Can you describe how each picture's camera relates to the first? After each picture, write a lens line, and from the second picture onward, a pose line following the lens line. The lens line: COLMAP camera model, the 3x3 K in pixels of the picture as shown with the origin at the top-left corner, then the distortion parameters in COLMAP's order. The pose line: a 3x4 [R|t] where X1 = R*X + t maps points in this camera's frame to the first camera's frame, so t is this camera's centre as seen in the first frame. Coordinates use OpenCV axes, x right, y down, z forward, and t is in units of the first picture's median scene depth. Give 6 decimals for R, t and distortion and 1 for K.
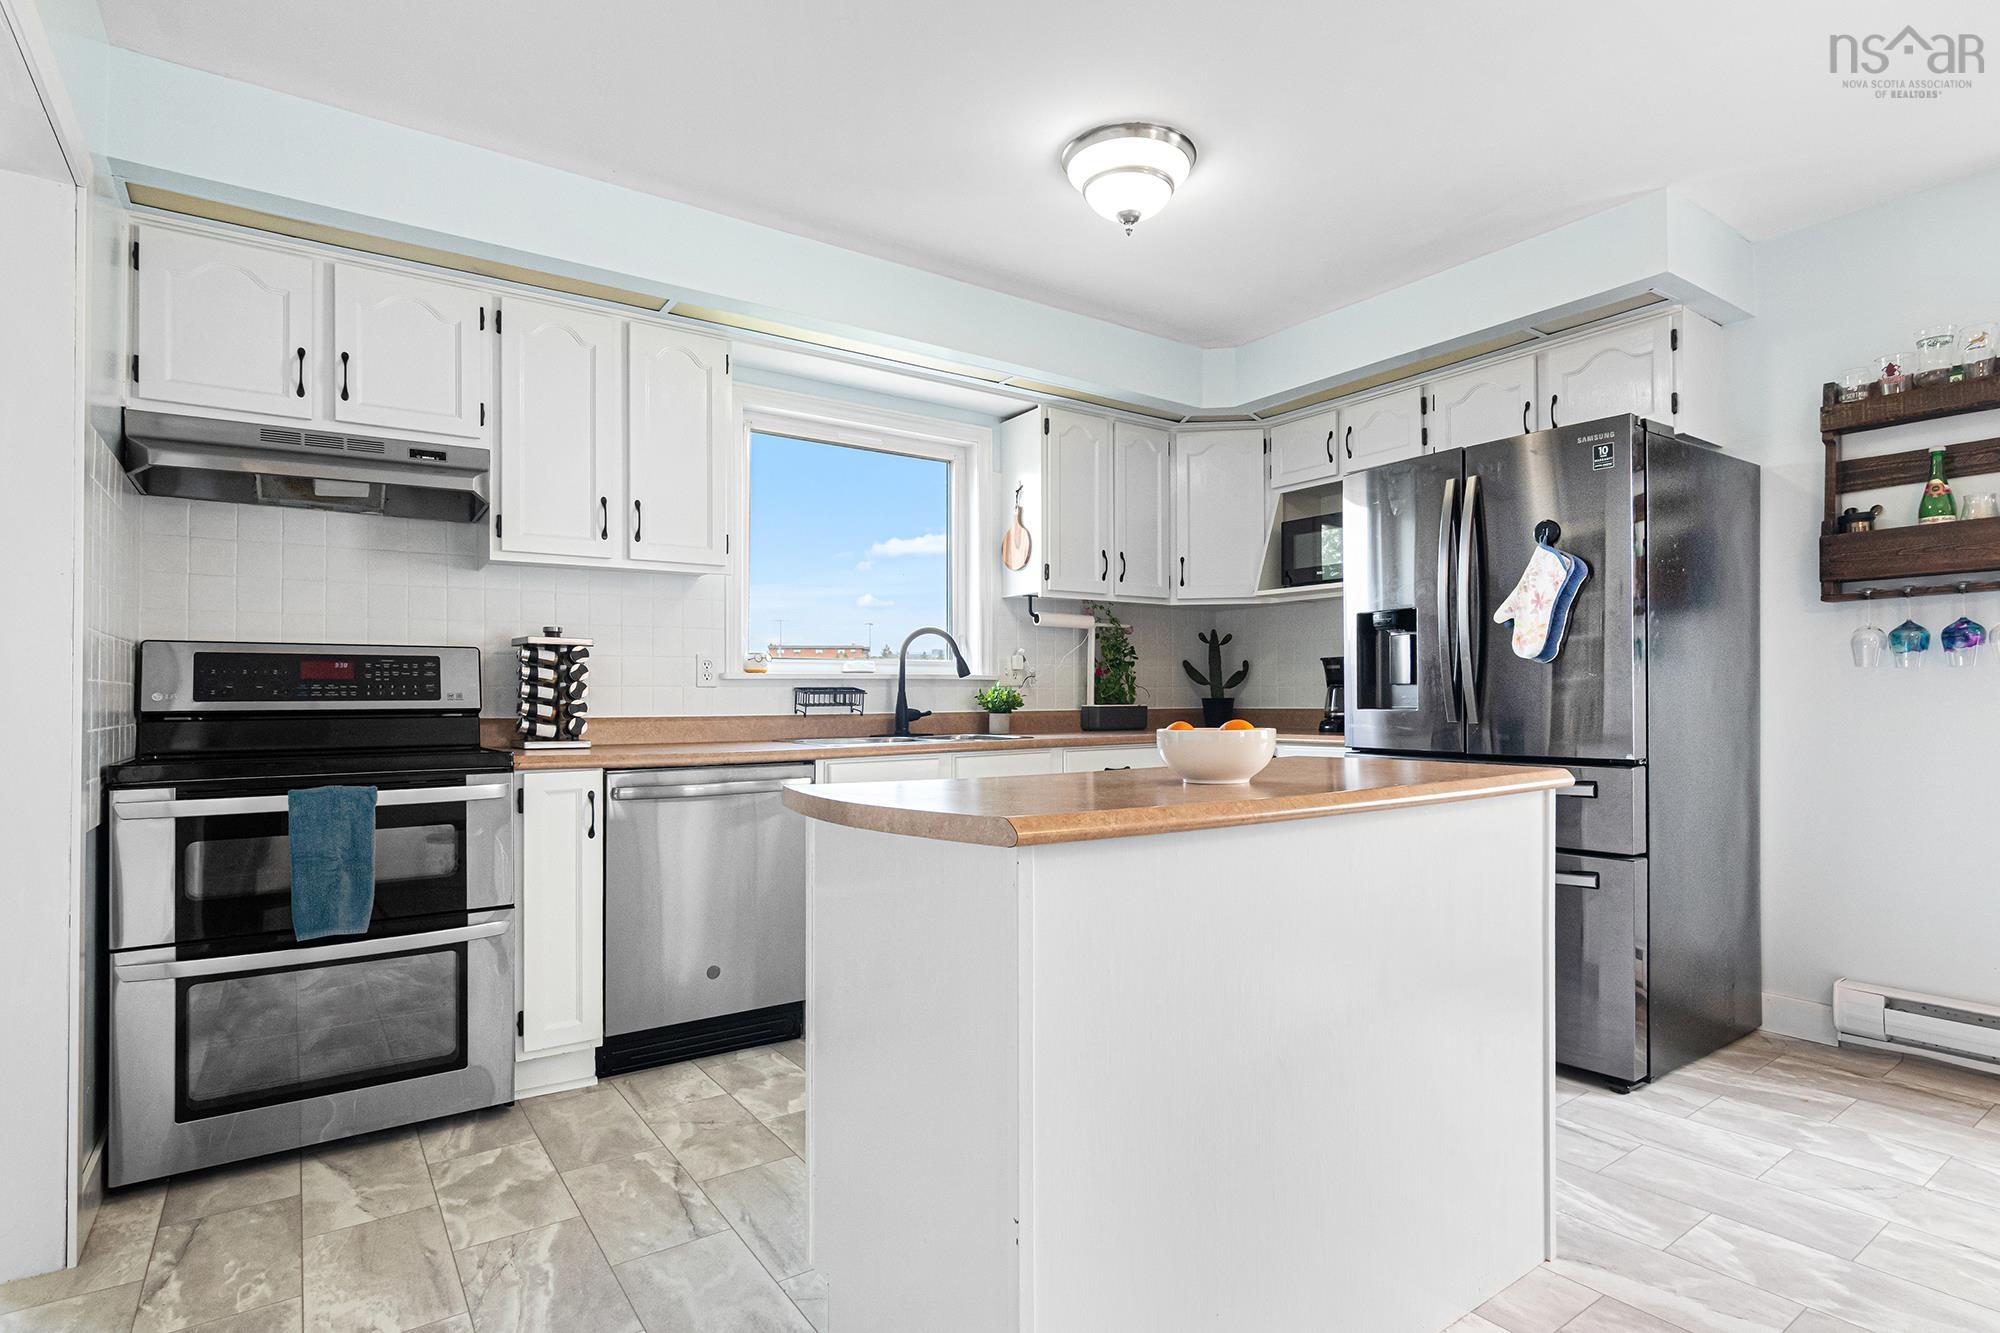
lens RADIAL K [[981.8, 0, 1008.5], [0, 981.8, 686.9], [0, 0, 1]] dist [-0.001756, 0.002786]
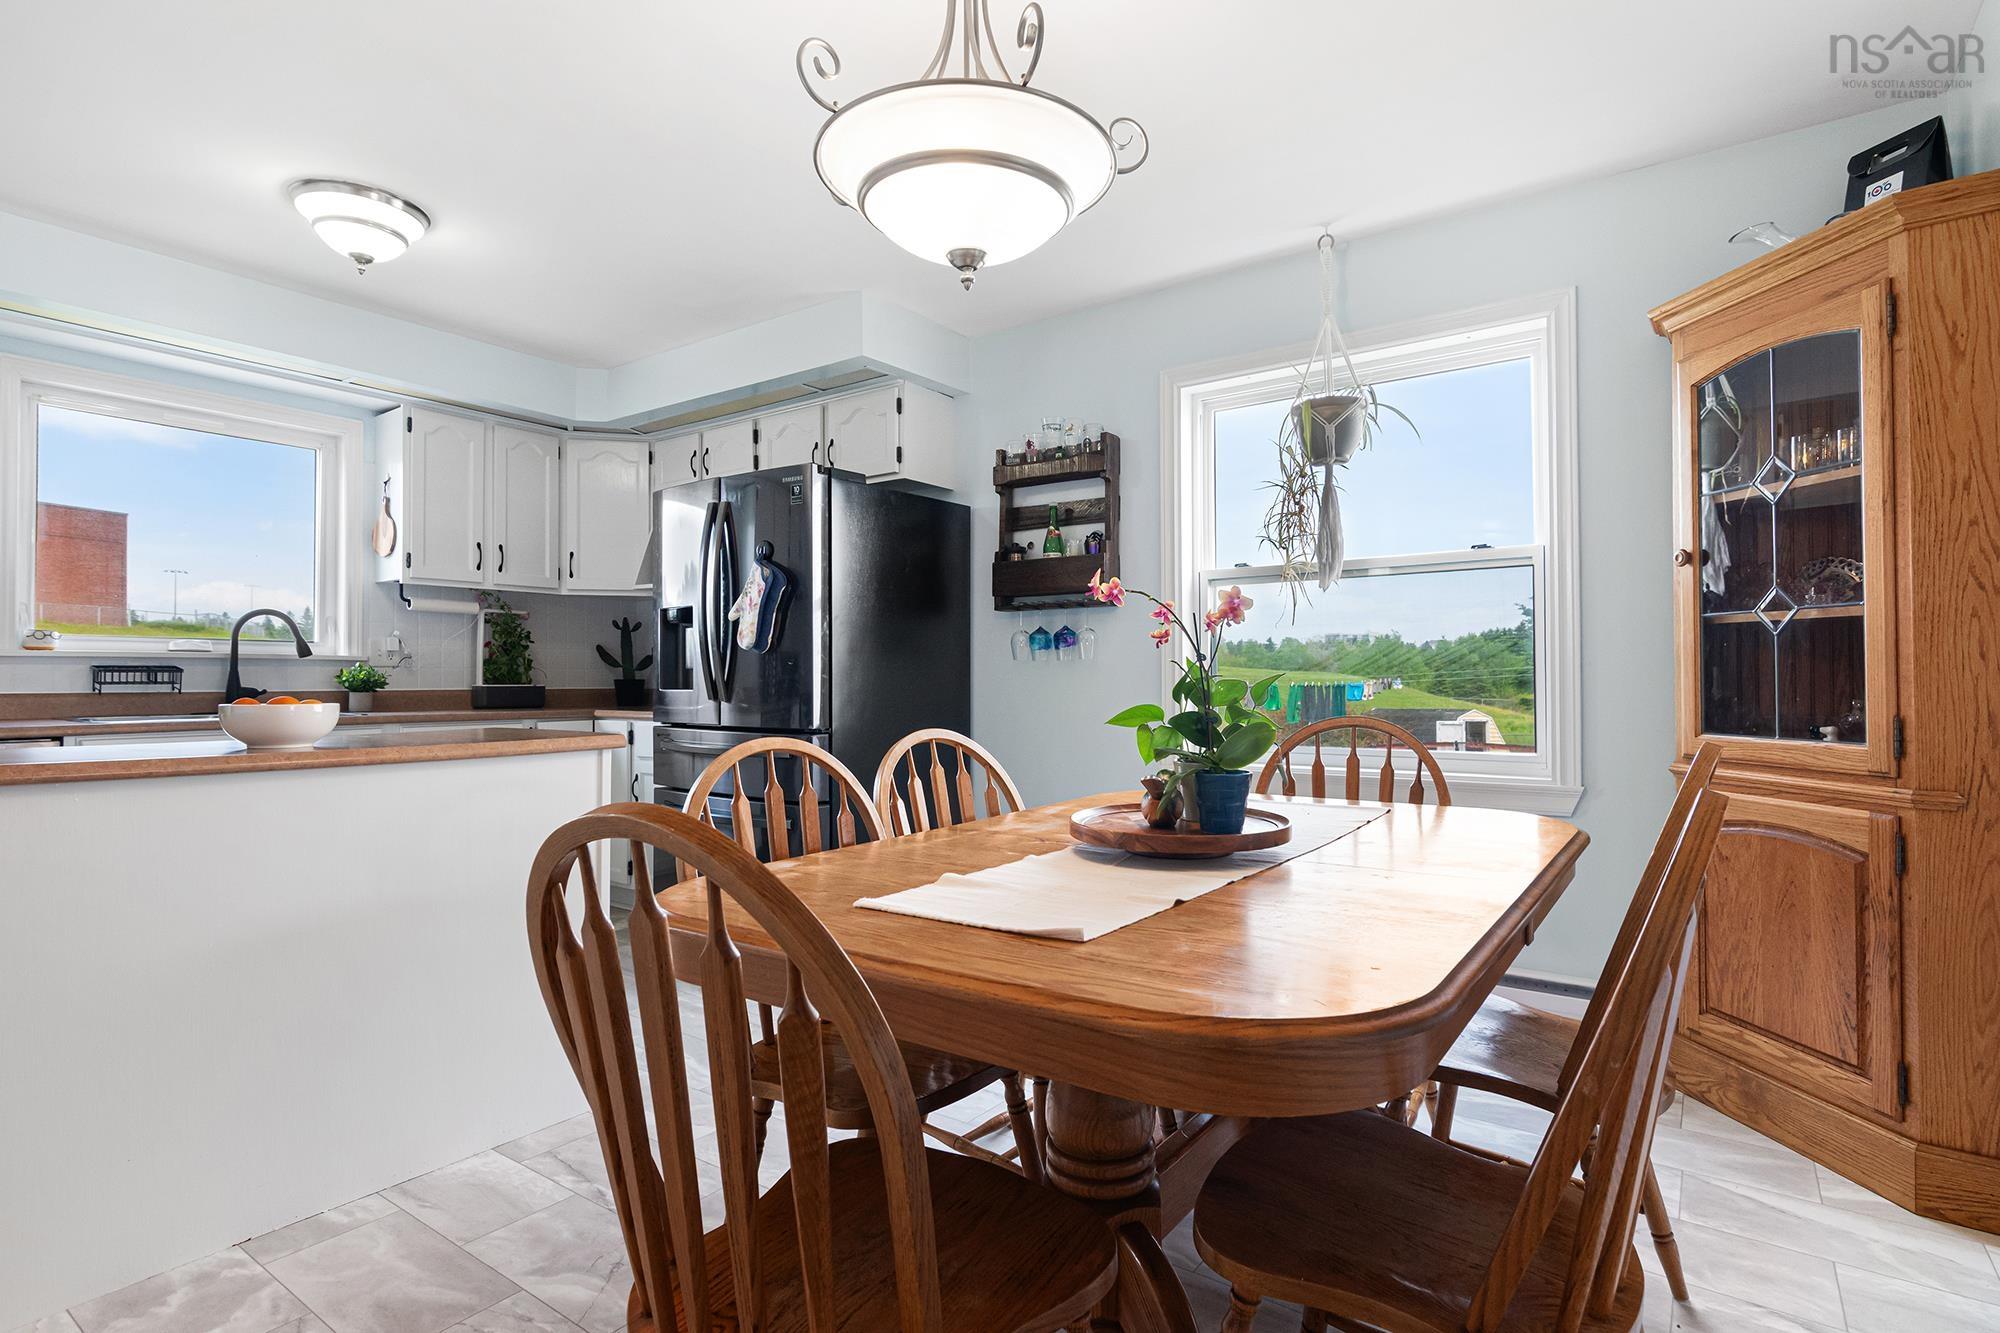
lens RADIAL K [[981.8, 0, 997.9], [0, 981.8, 662.4], [0, 0, 1]] dist [-0.001756, 0.002786]
pose [[0.951172, 0.013493, 0.308365, 0.336311], [-0.011448, 0.999899, -0.008440, -0.004107], [-0.308448, 0.004498, 0.951231, -0.227176]]
